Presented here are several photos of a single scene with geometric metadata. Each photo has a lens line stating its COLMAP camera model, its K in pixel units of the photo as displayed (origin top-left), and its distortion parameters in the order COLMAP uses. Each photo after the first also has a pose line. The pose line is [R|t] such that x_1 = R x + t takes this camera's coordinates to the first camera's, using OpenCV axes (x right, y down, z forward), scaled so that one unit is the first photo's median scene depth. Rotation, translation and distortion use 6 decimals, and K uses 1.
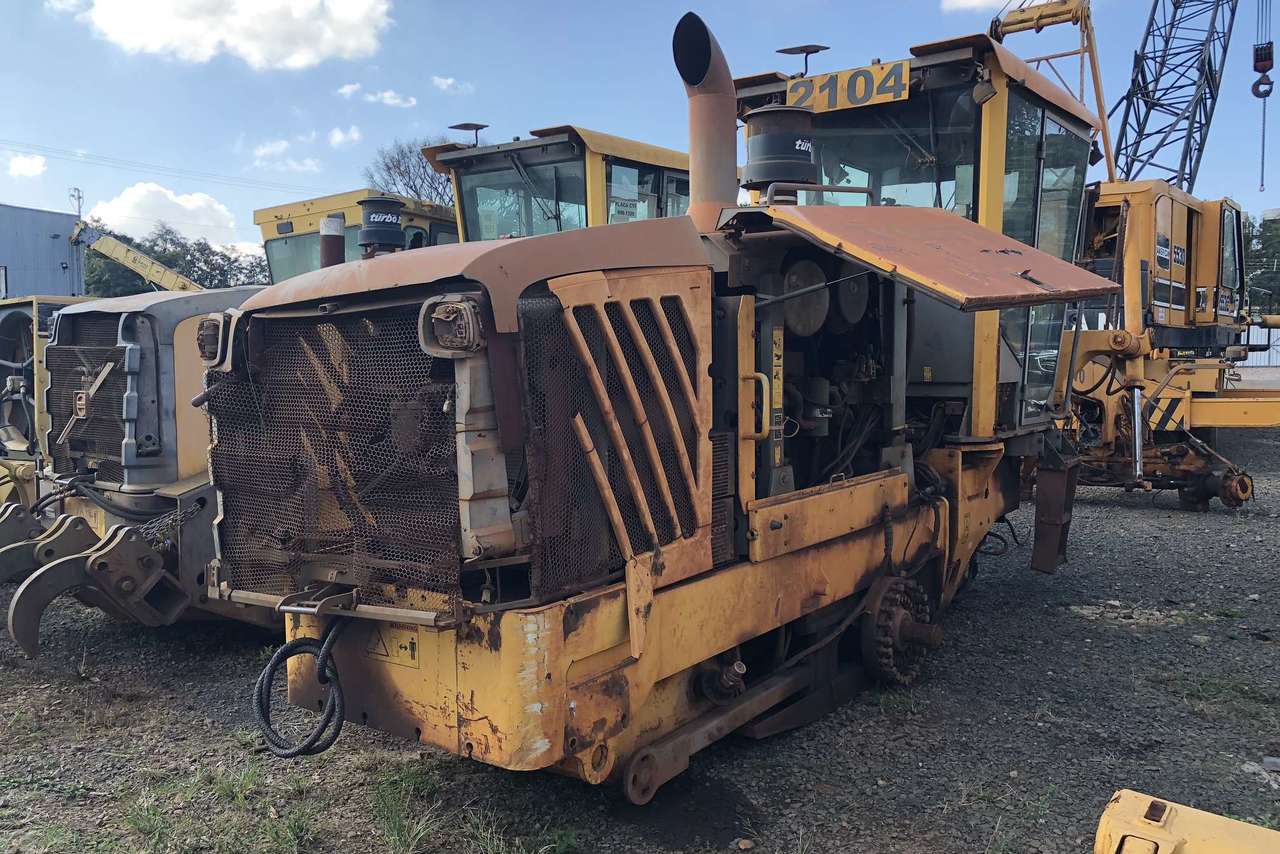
lens RADIAL K [[1025.2, 0, 649.0], [0, 1025.2, 428.5], [0, 0, 1]] dist [0.024276, -0.012079]
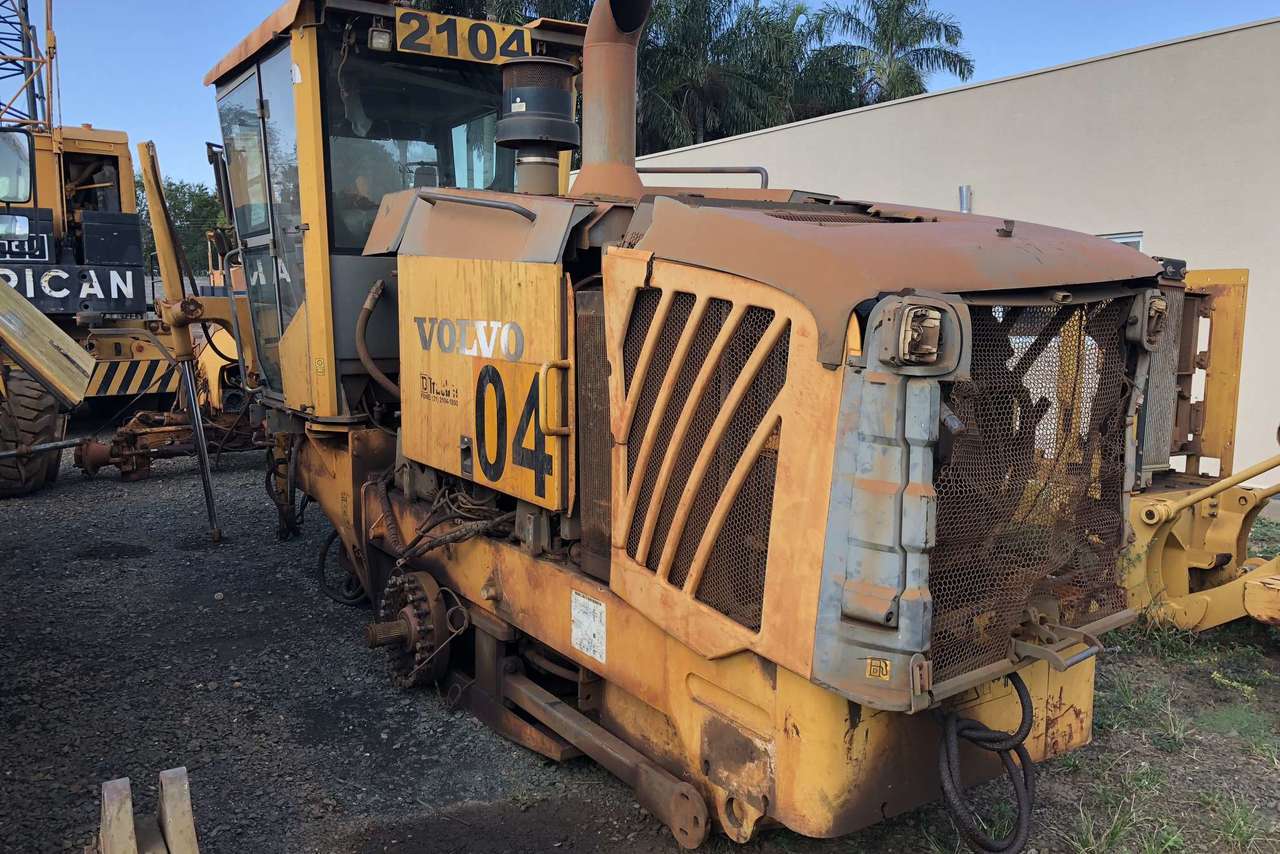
lens RADIAL K [[1025.2, 0, 649.0], [0, 1025.2, 428.5], [0, 0, 1]] dist [0.024276, -0.012079]
pose [[0.384236, -0.102682, 0.917507, -0.670041], [0.061296, 0.994440, 0.085623, -0.057037], [-0.921198, 0.023340, 0.388393, 0.538206]]
